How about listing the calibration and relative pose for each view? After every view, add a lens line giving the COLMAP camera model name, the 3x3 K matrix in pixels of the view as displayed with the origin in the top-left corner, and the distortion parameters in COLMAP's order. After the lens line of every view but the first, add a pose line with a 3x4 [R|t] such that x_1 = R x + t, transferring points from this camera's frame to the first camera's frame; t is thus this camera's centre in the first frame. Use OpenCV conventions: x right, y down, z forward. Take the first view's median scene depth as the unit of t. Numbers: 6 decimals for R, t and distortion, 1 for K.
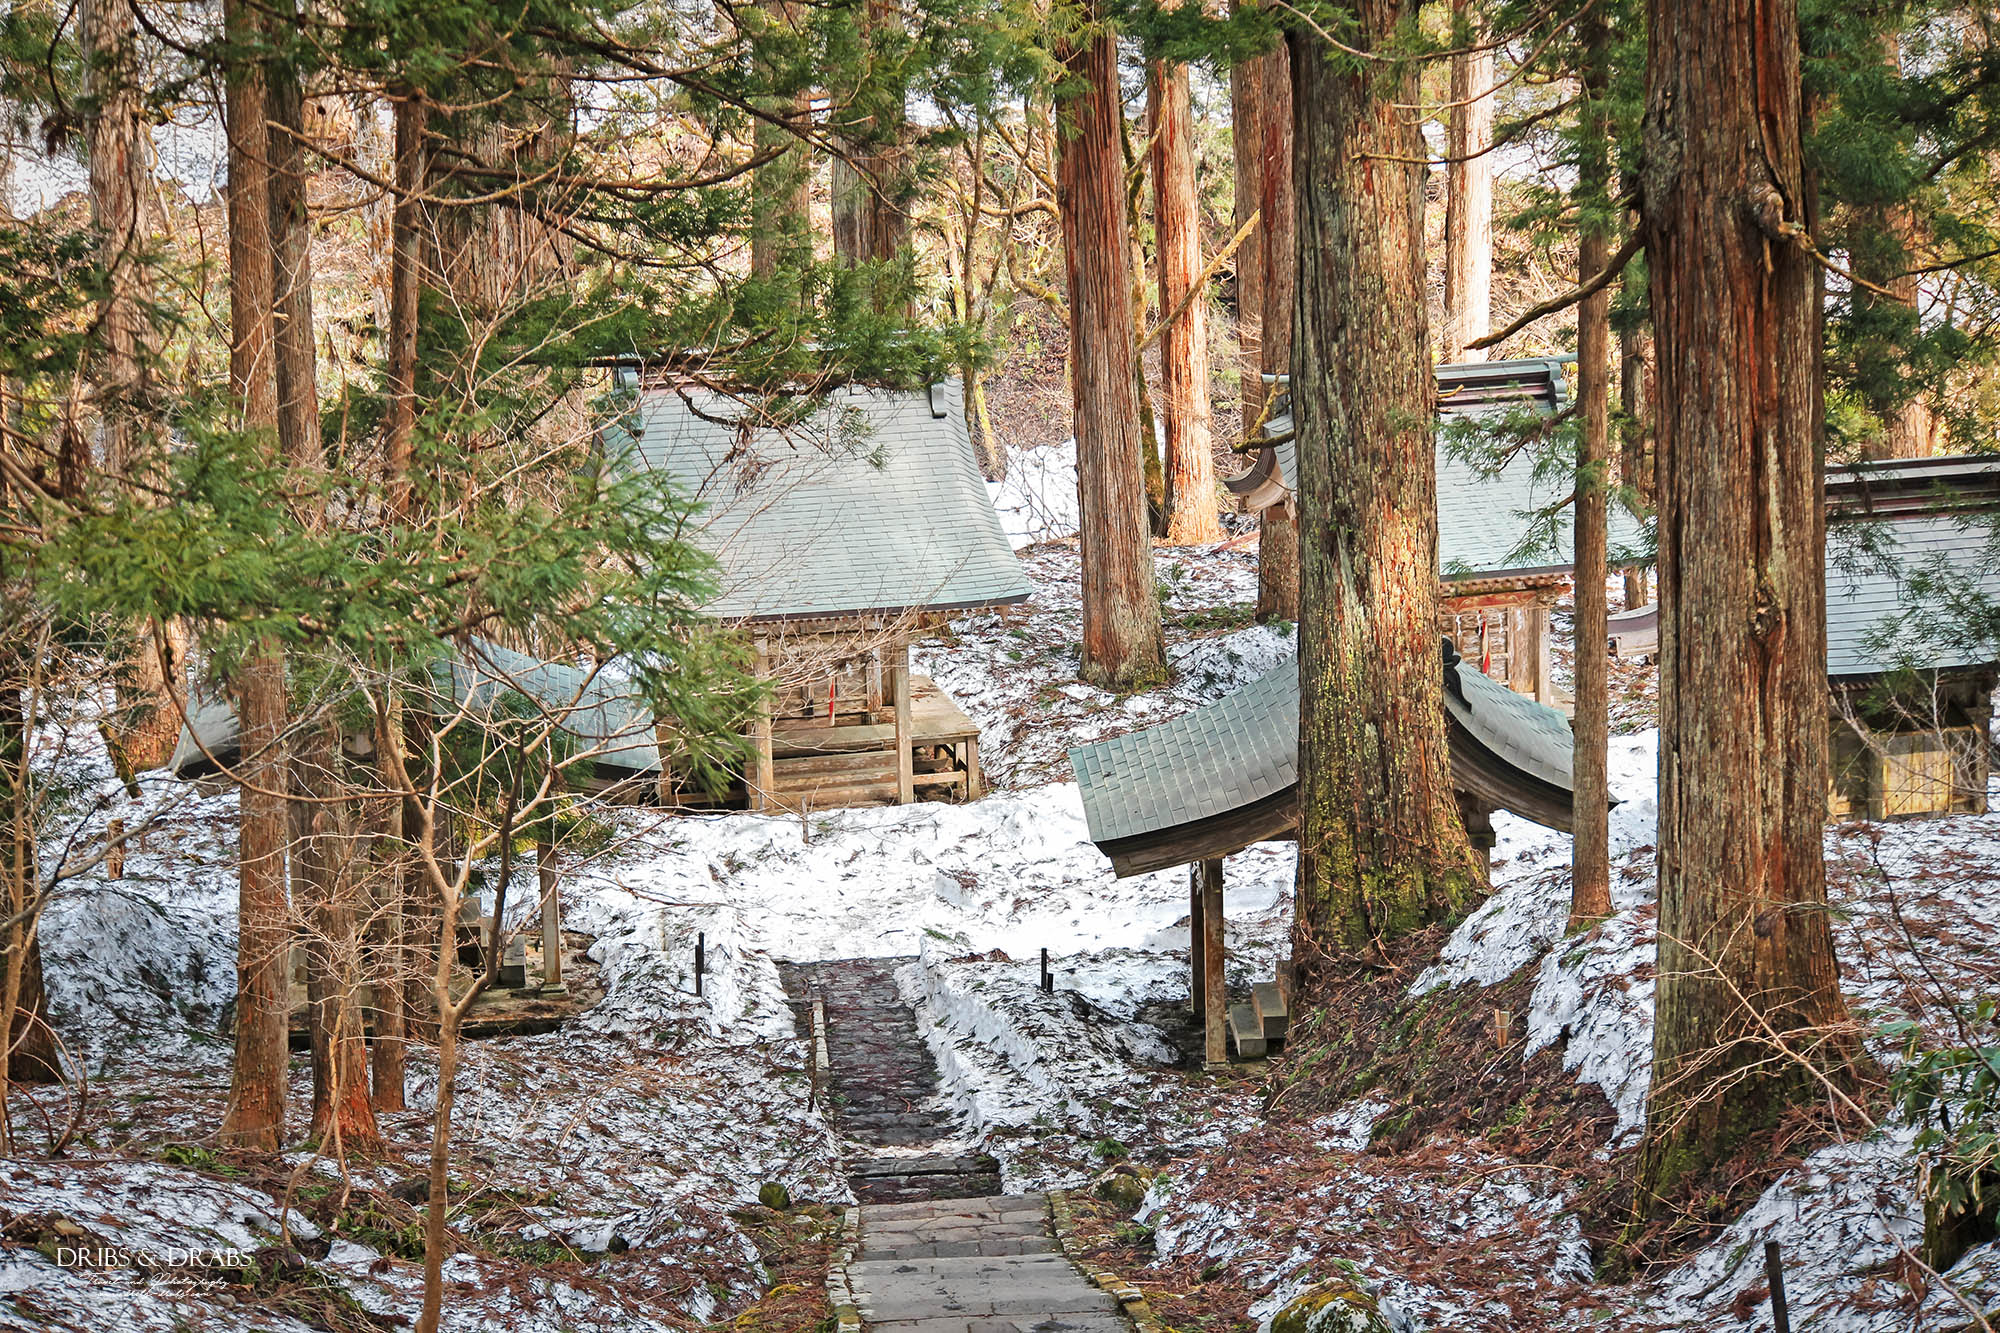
lens RADIAL K [[4299.5, 0, 1000.0], [0, 4299.5, 666.5], [0, 0, 1]] dist [-0.257965, 0.187760]
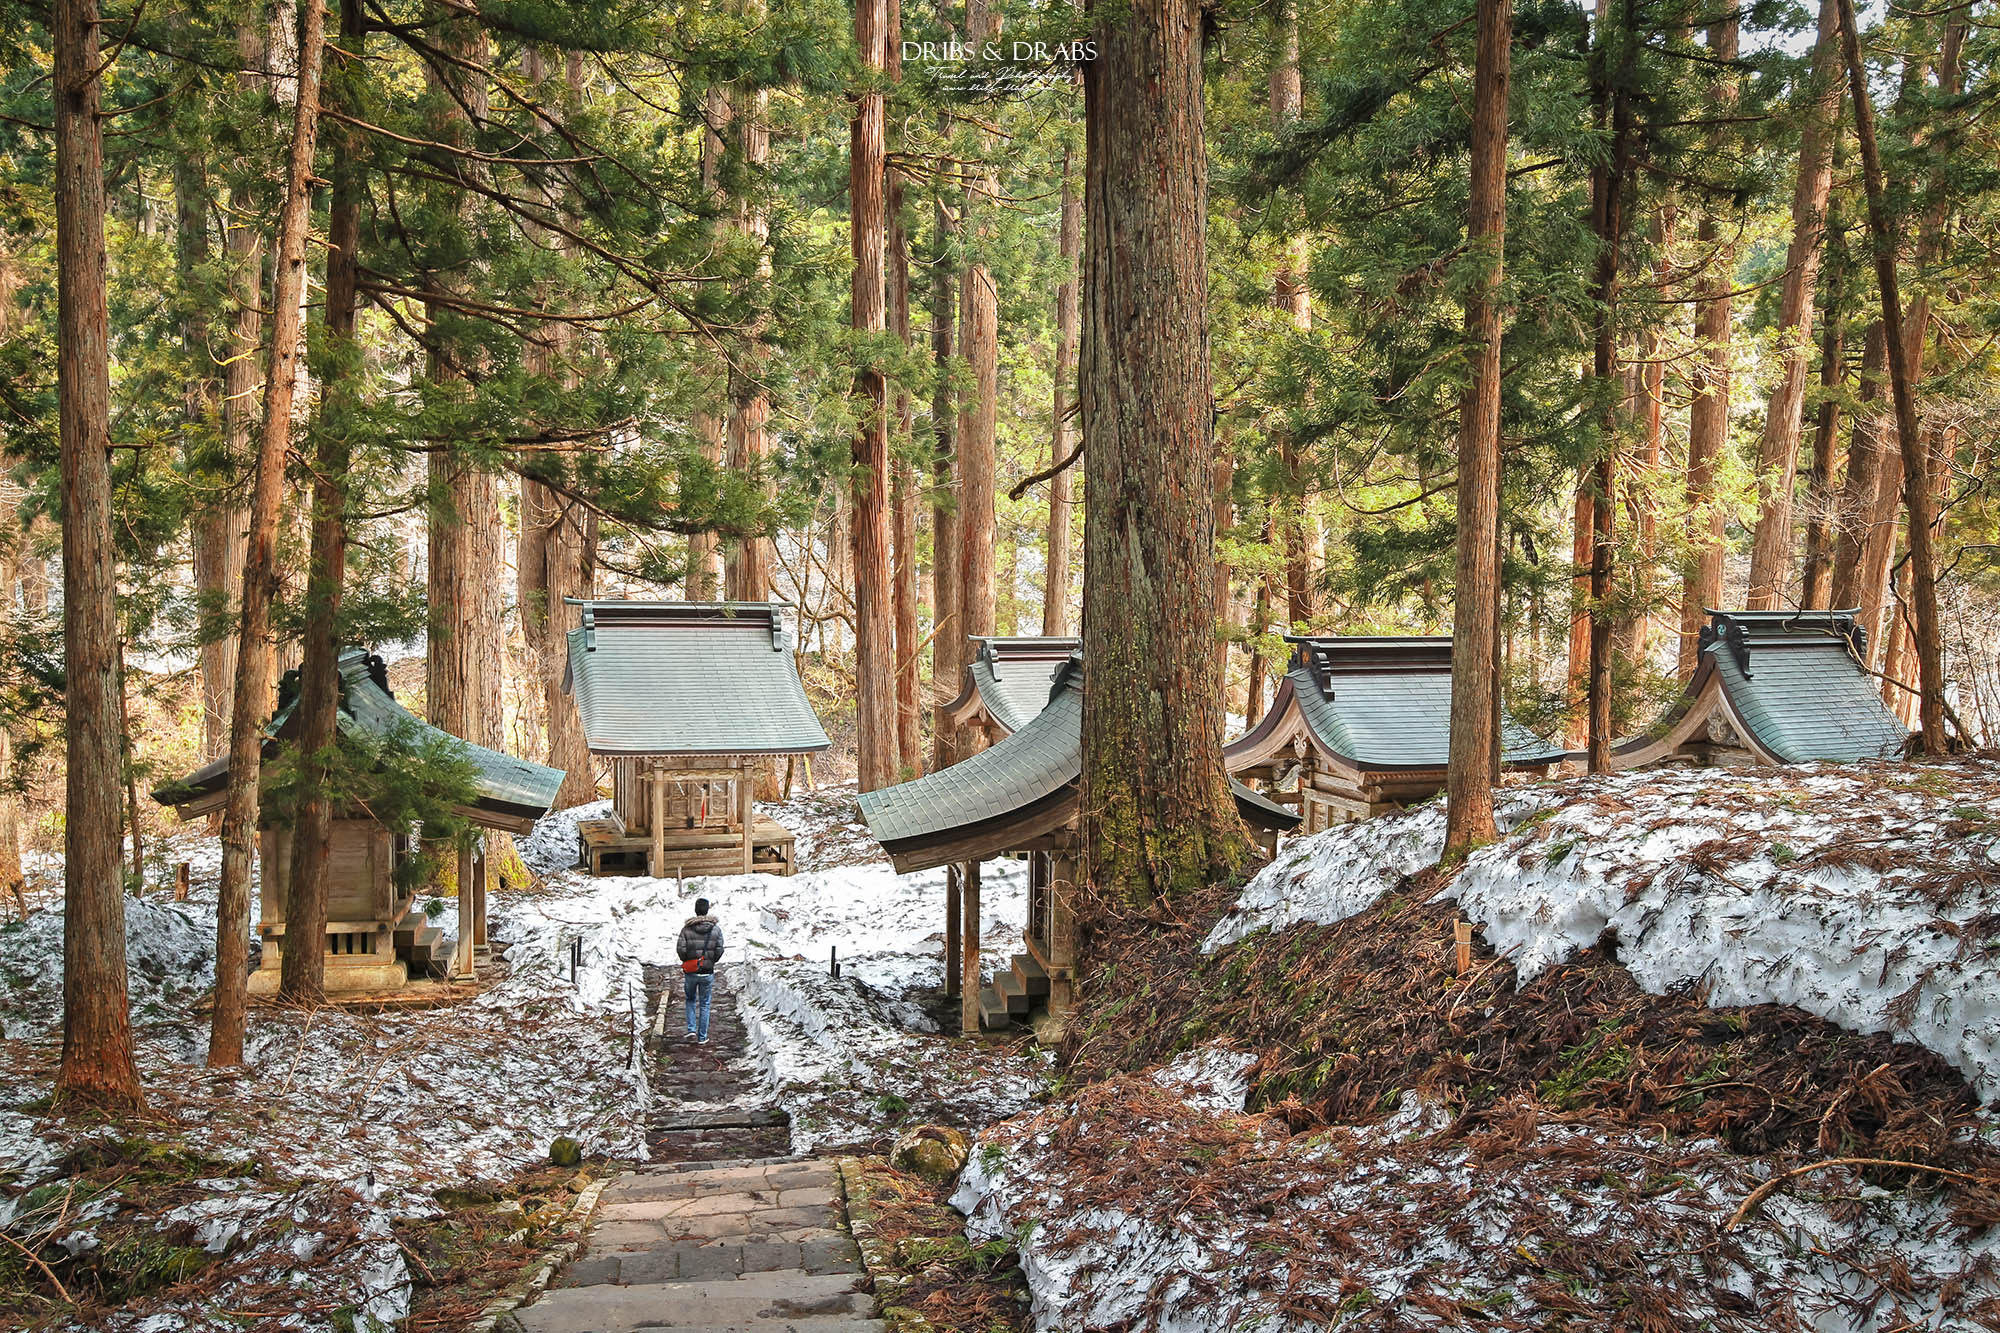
lens RADIAL K [[1610.5, 0, 1000.0], [0, 1610.5, 666.5], [0, 0, 1]] dist [-0.046966, 0.063259]
pose [[0.993327, 0.031252, 0.111020, 0.003636], [-0.014373, 0.988627, -0.149701, 0.056496], [-0.114436, 0.147106, 0.982479, 0.517409]]
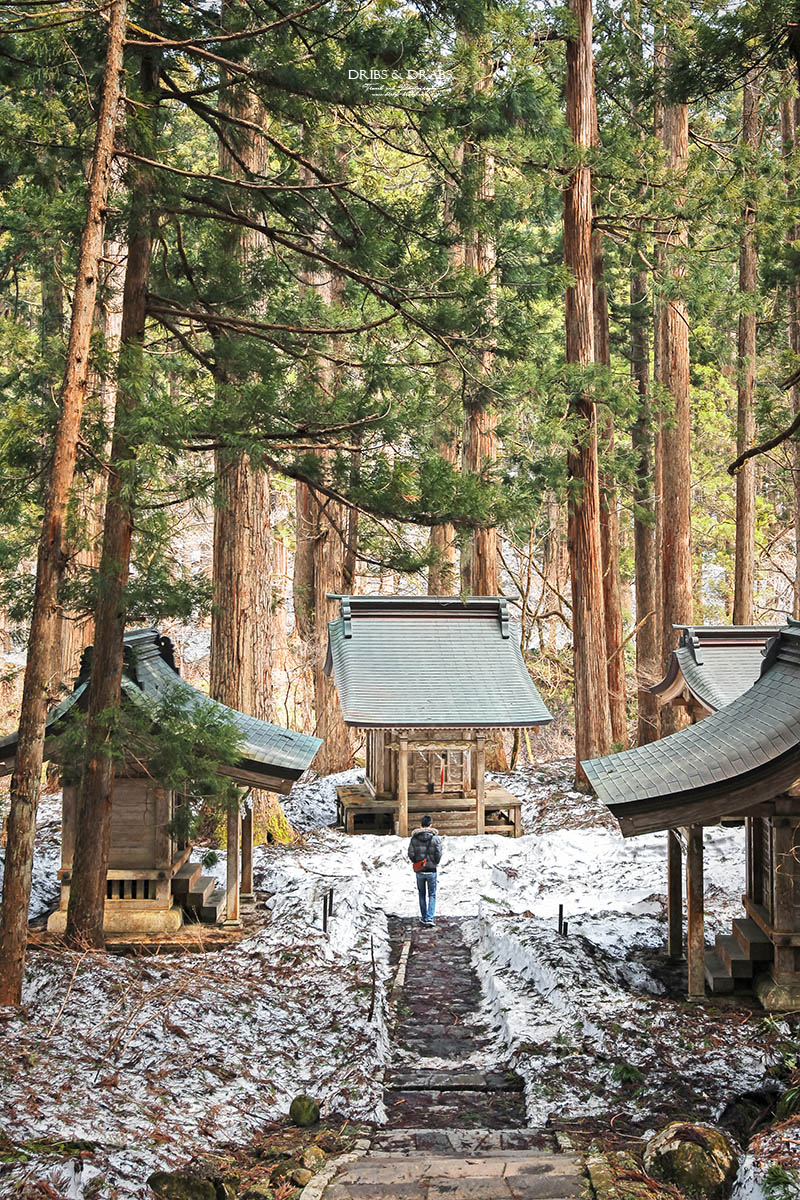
lens RADIAL K [[1308.6, 0, 449.3], [0, 1308.6, 507.3], [0, 0, 1]] dist [-0.030434, 0.067546]
pose [[0.997311, 0.023018, -0.069573, 0.000434], [-0.040501, 0.964346, -0.261527, 0.055896], [0.061072, 0.263642, 0.962685, 0.573917]]
